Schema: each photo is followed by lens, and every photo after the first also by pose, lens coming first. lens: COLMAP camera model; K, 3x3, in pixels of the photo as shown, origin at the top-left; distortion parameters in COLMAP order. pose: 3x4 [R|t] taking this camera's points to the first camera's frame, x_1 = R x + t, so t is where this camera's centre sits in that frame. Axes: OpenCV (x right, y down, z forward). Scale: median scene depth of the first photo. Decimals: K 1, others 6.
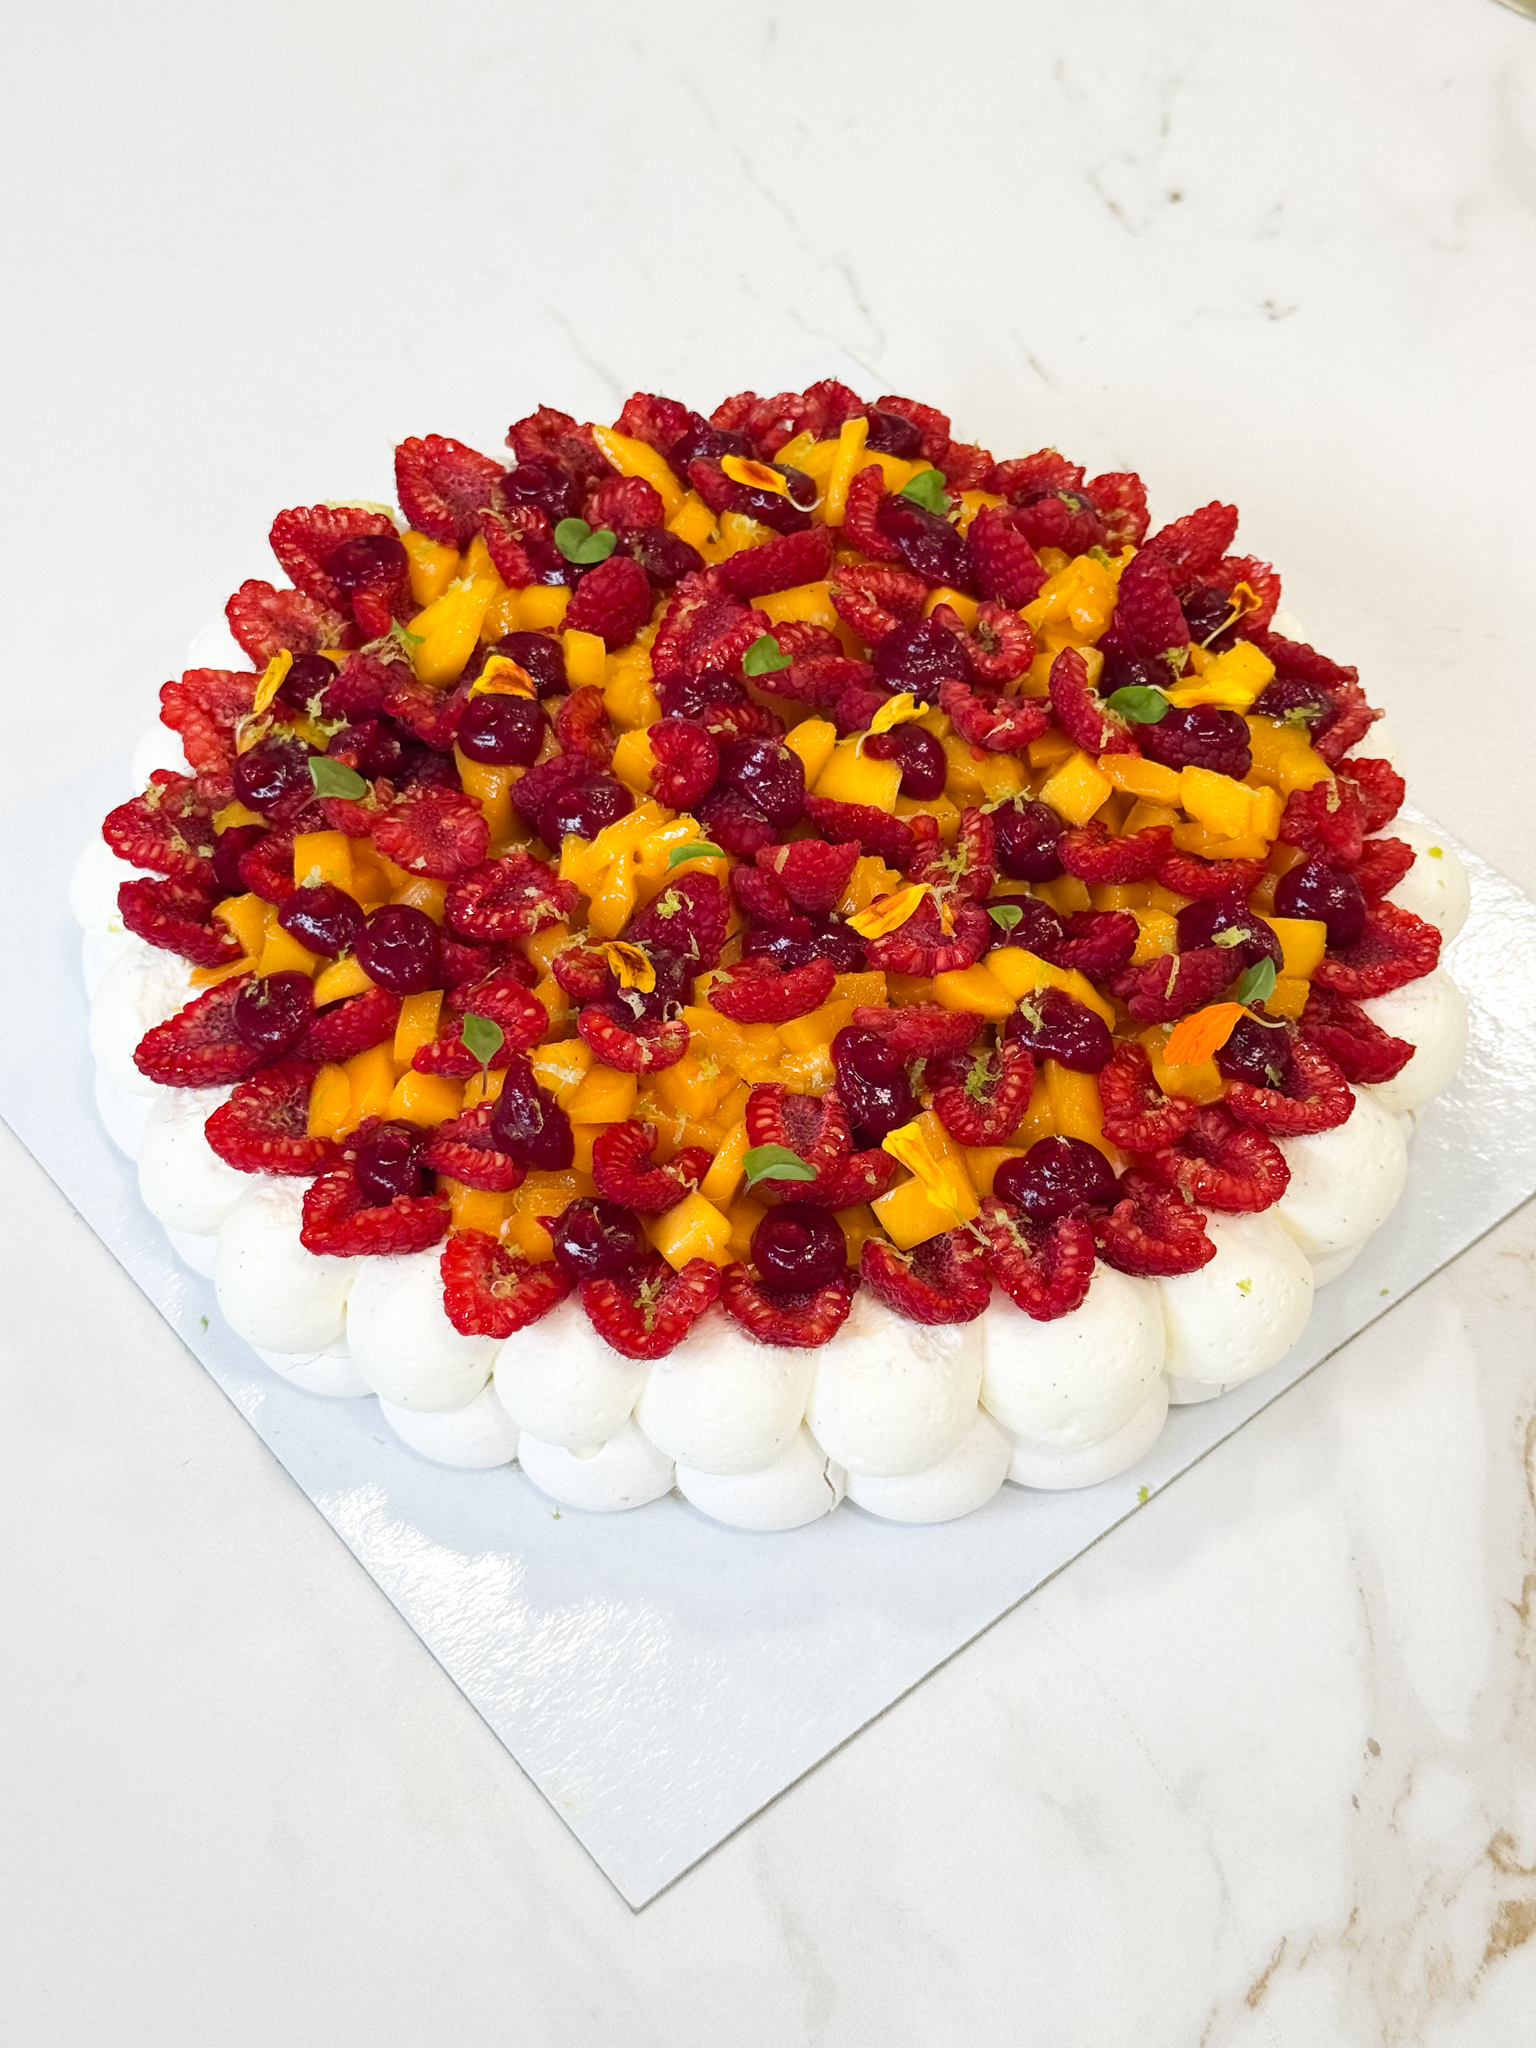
lens RADIAL K [[3054.7, 0, 768.0], [0, 3054.7, 1024.0], [0, 0, 1]] dist [0.261047, -0.949630]
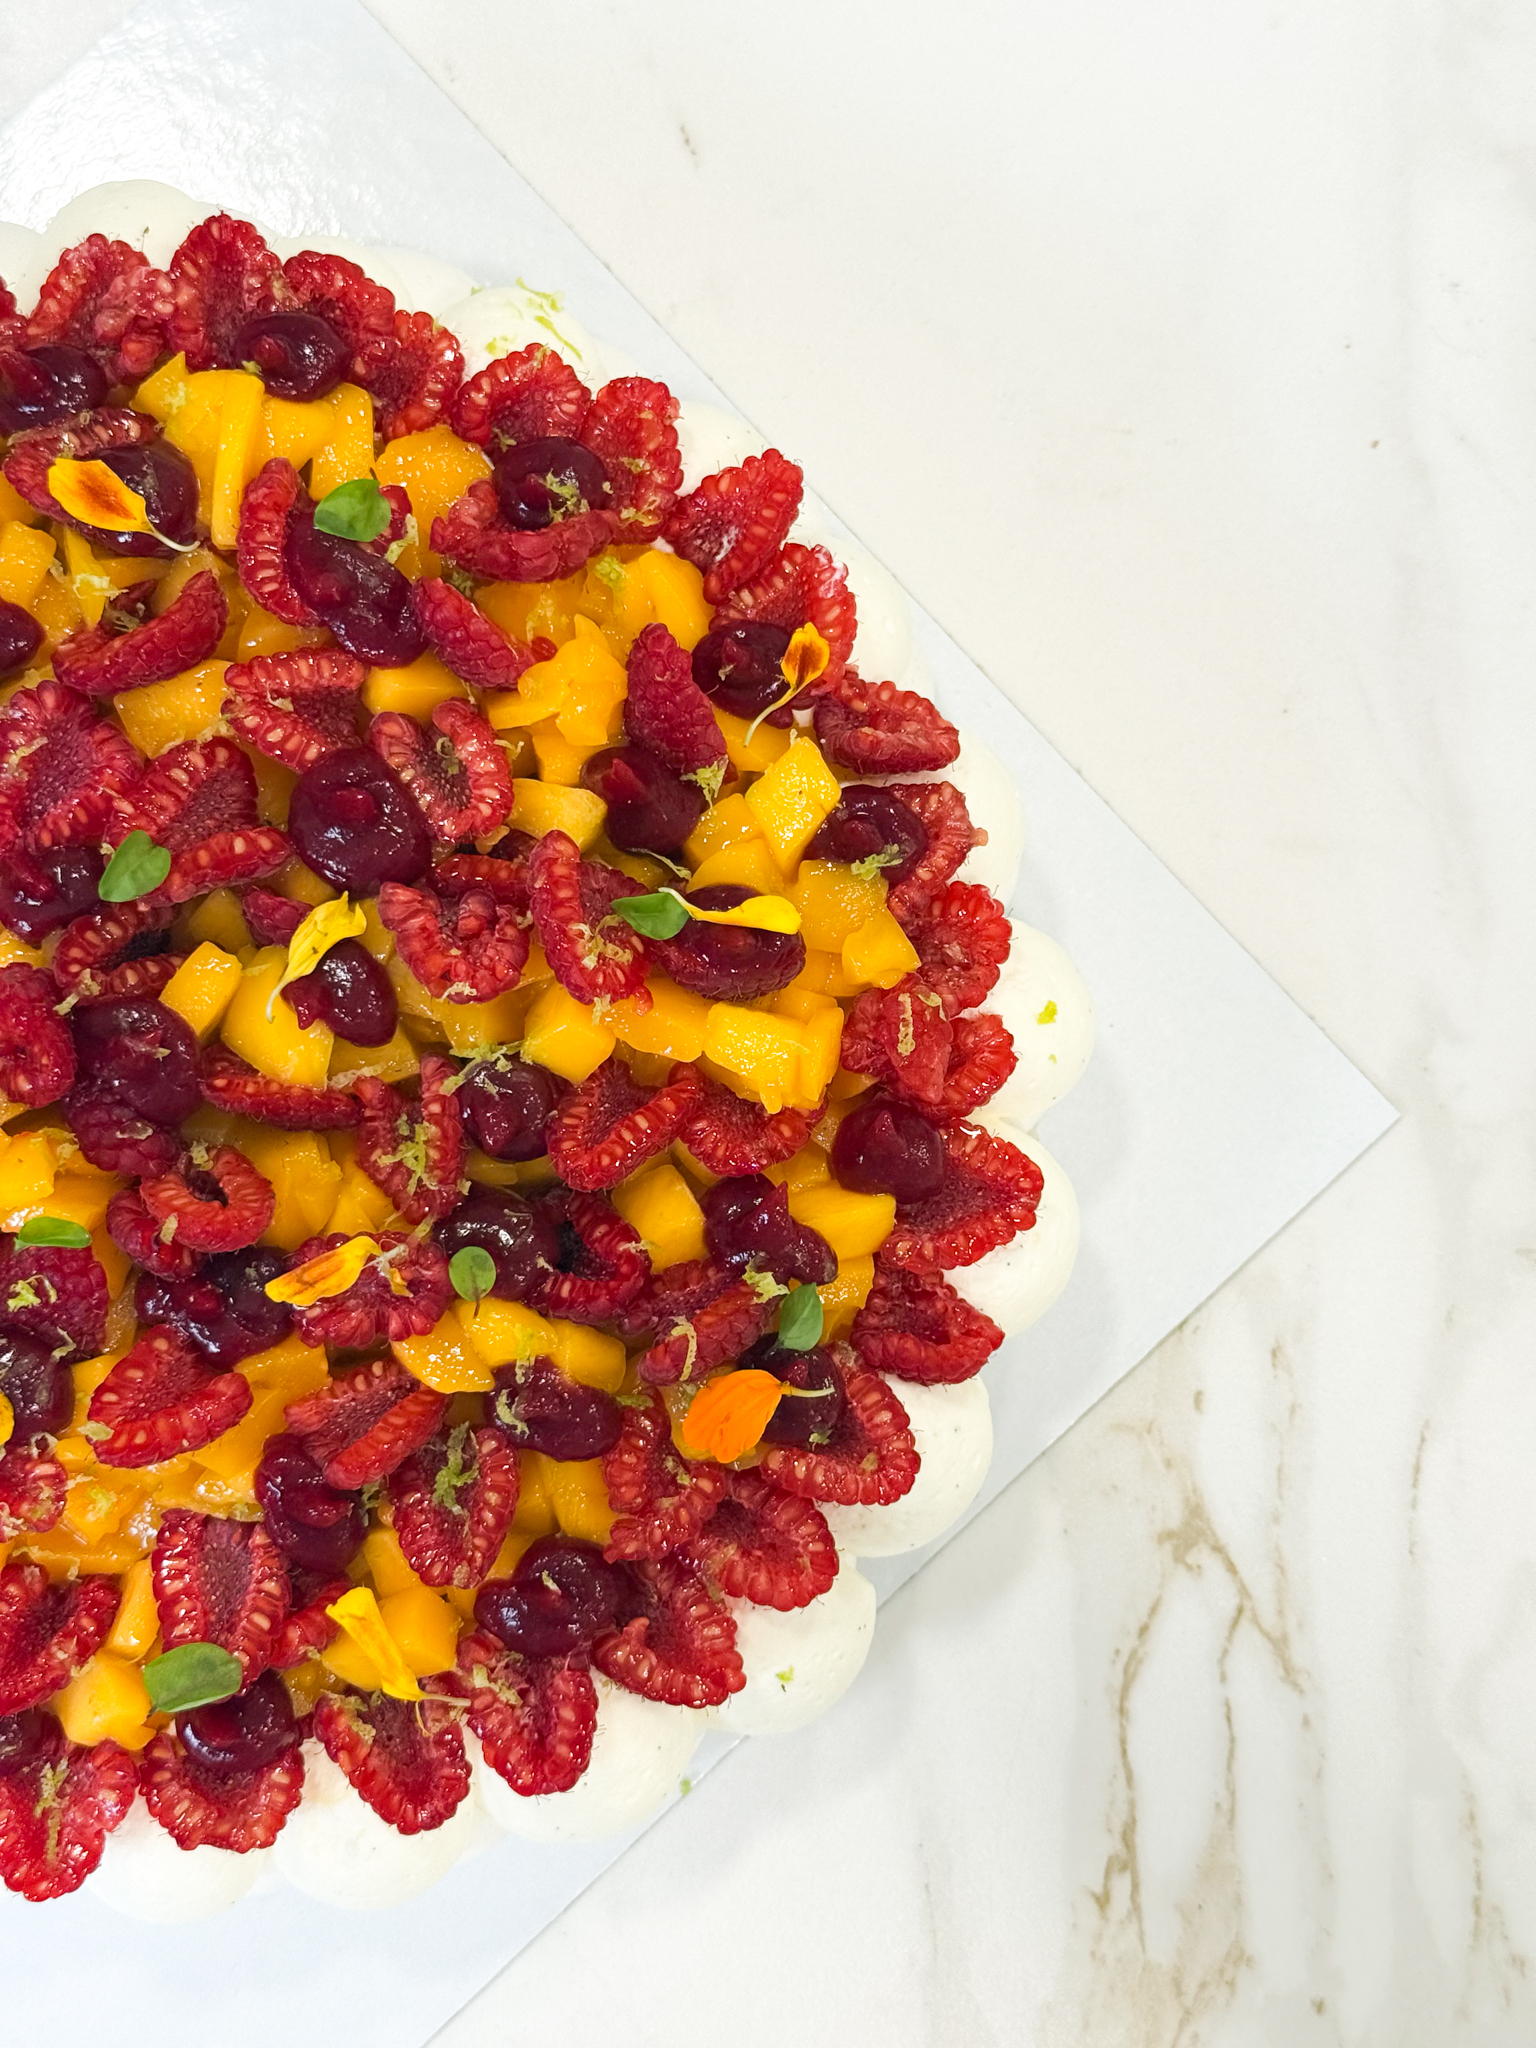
lens RADIAL K [[3054.7, 0, 768.0], [0, 3054.7, 1024.0], [0, 0, 1]] dist [0.261047, -0.949630]
pose [[0.997758, -0.055953, 0.036712, 0.121854], [0.027599, 0.843797, 0.535952, -0.480920], [-0.060966, -0.533737, 0.843450, 0.367631]]
